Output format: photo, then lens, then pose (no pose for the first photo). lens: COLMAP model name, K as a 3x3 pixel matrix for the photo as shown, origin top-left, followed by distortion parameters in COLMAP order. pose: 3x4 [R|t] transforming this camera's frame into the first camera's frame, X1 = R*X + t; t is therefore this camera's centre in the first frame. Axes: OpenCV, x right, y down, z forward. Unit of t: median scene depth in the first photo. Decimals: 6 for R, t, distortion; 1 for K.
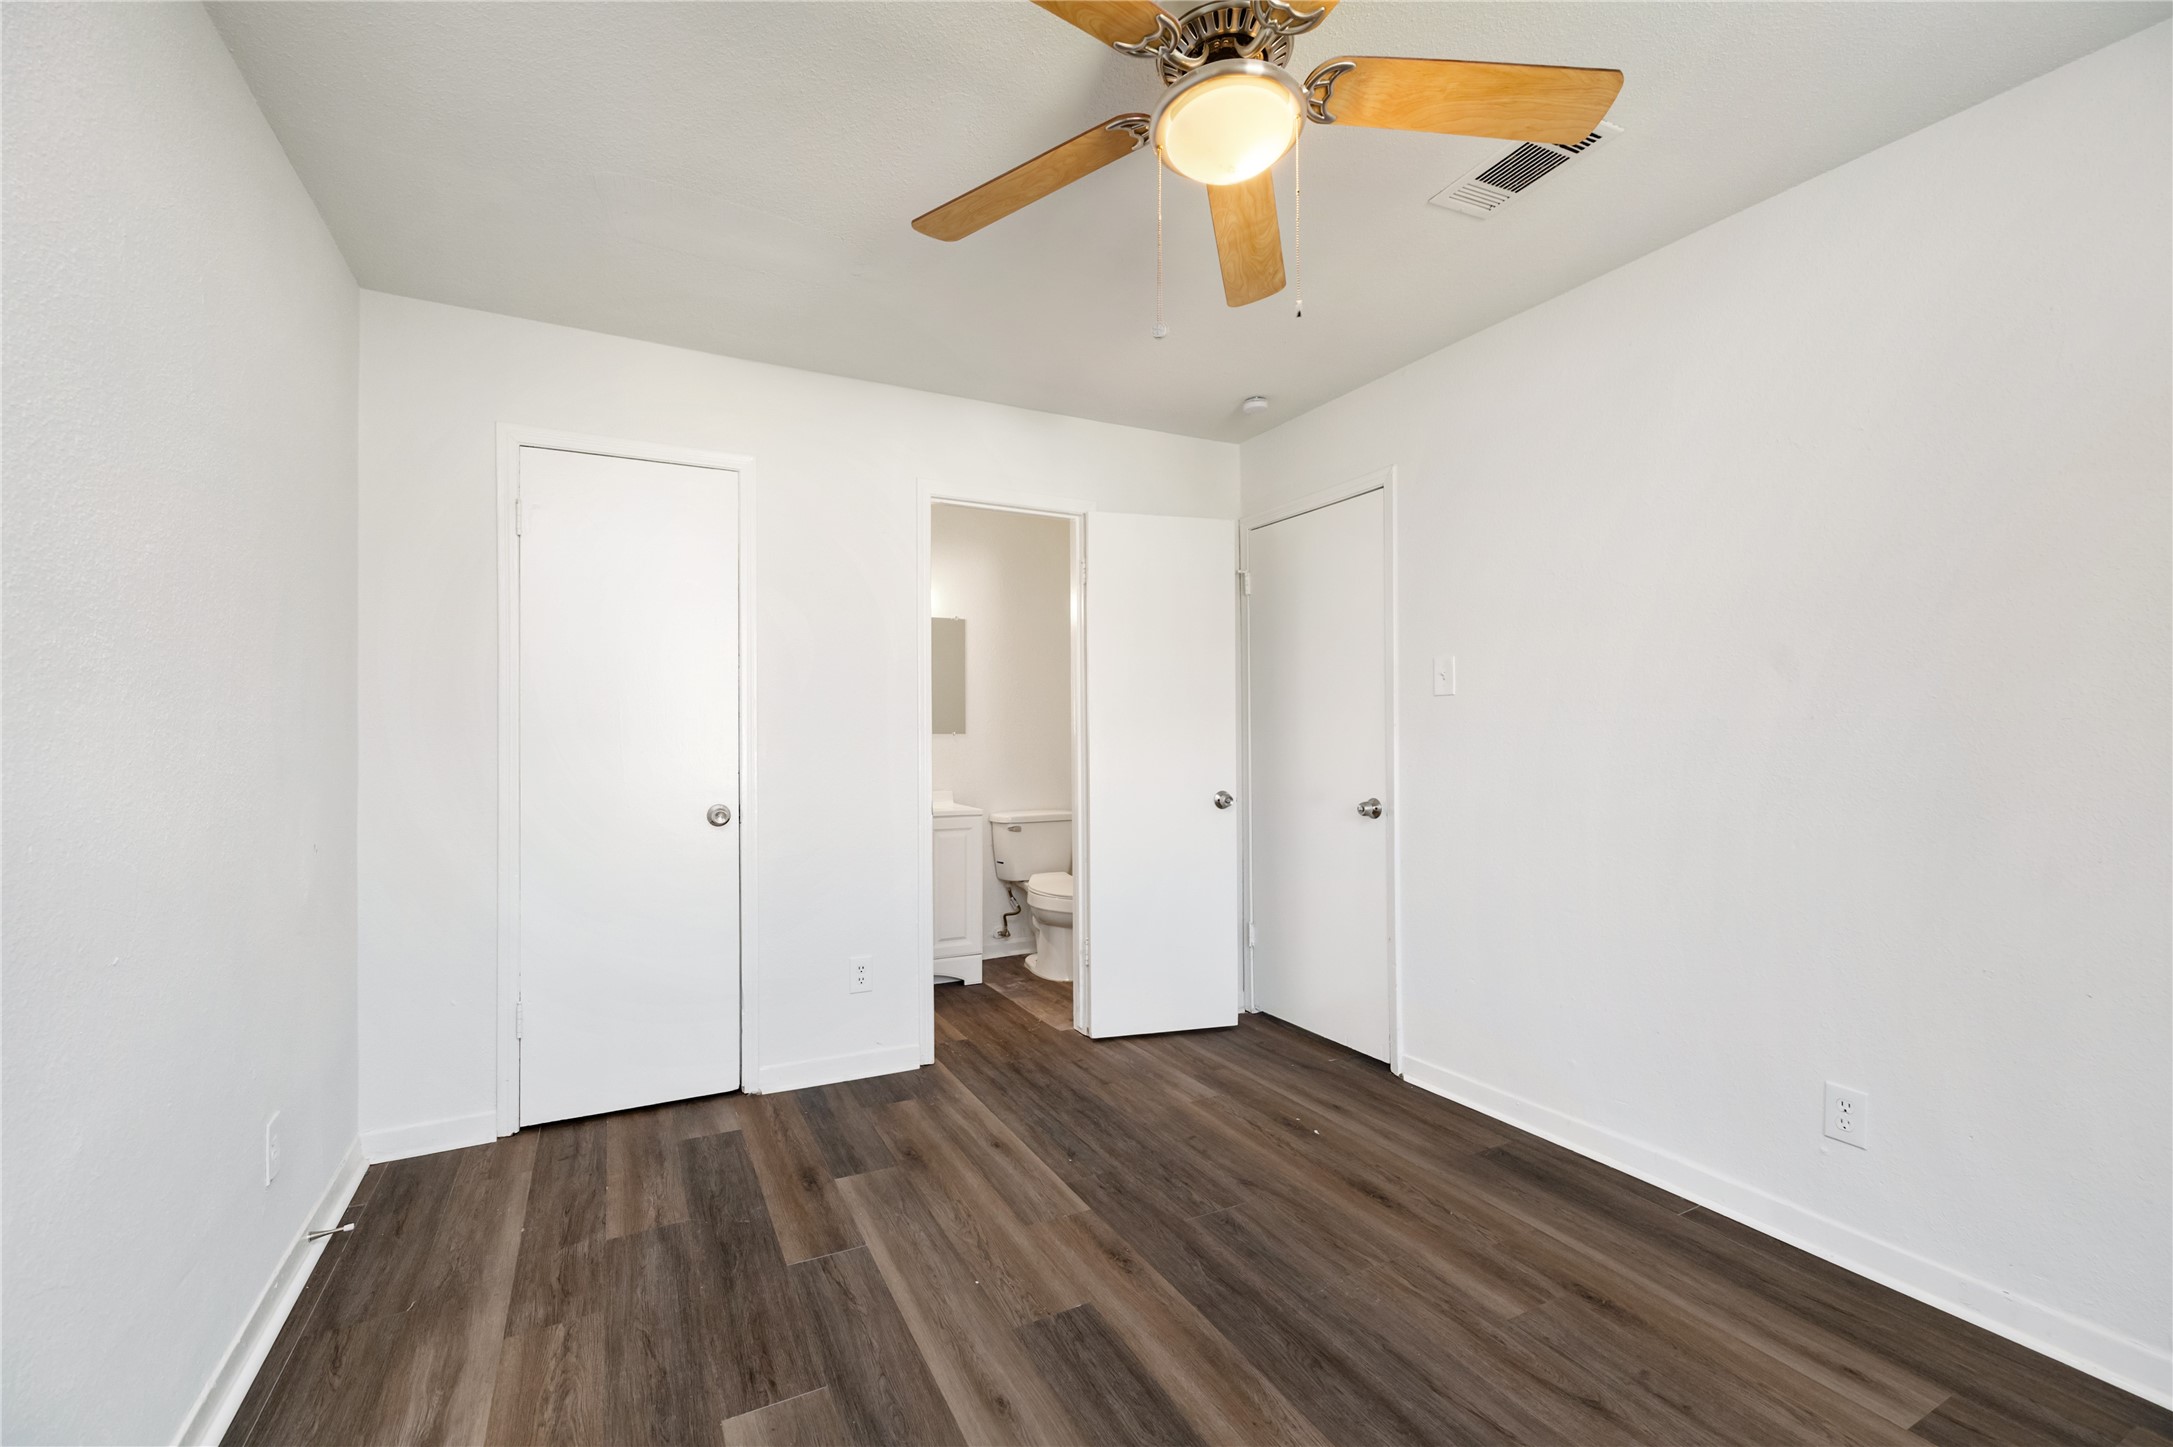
lens RADIAL K [[928.1, 0, 1097.8], [0, 928.1, 733.4], [0, 0, 1]] dist [0.000353, -0.000209]
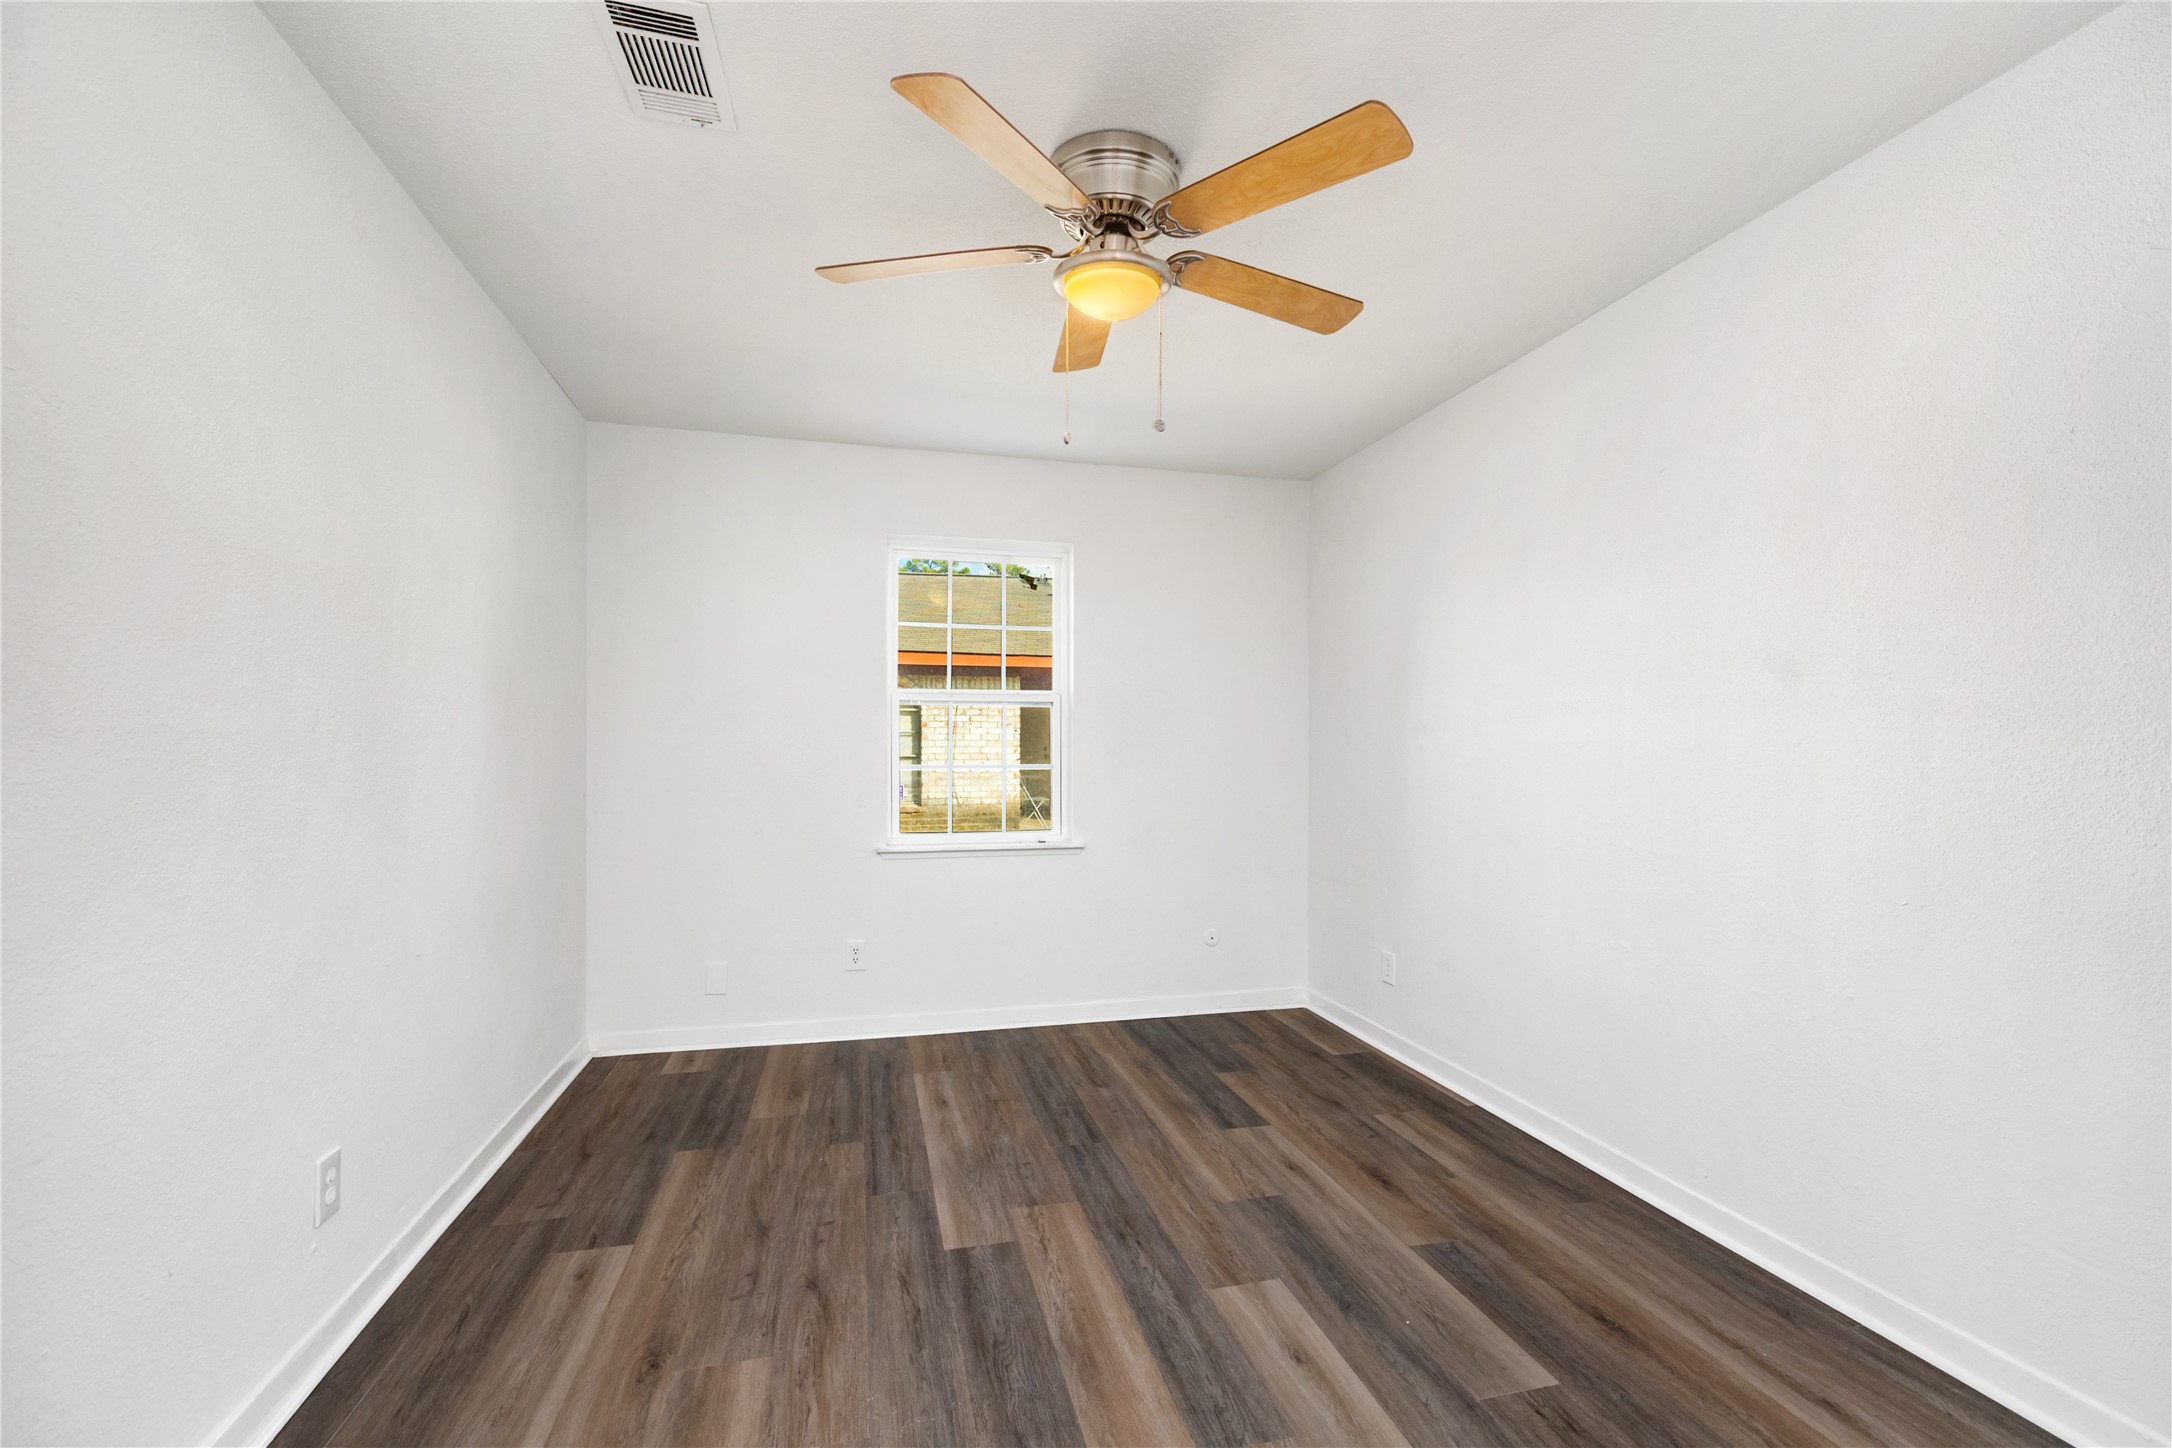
lens RADIAL K [[927.7, 0, 1097.3], [0, 927.7, 733.9], [0, 0, 1]] dist [0.000353, -0.000209]
pose [[-0.973952, 0.003496, 0.226728, -0.117762], [0.001273, 0.999950, -0.009951, -0.005414], [-0.226752, -0.009403, -0.973907, 2.009819]]
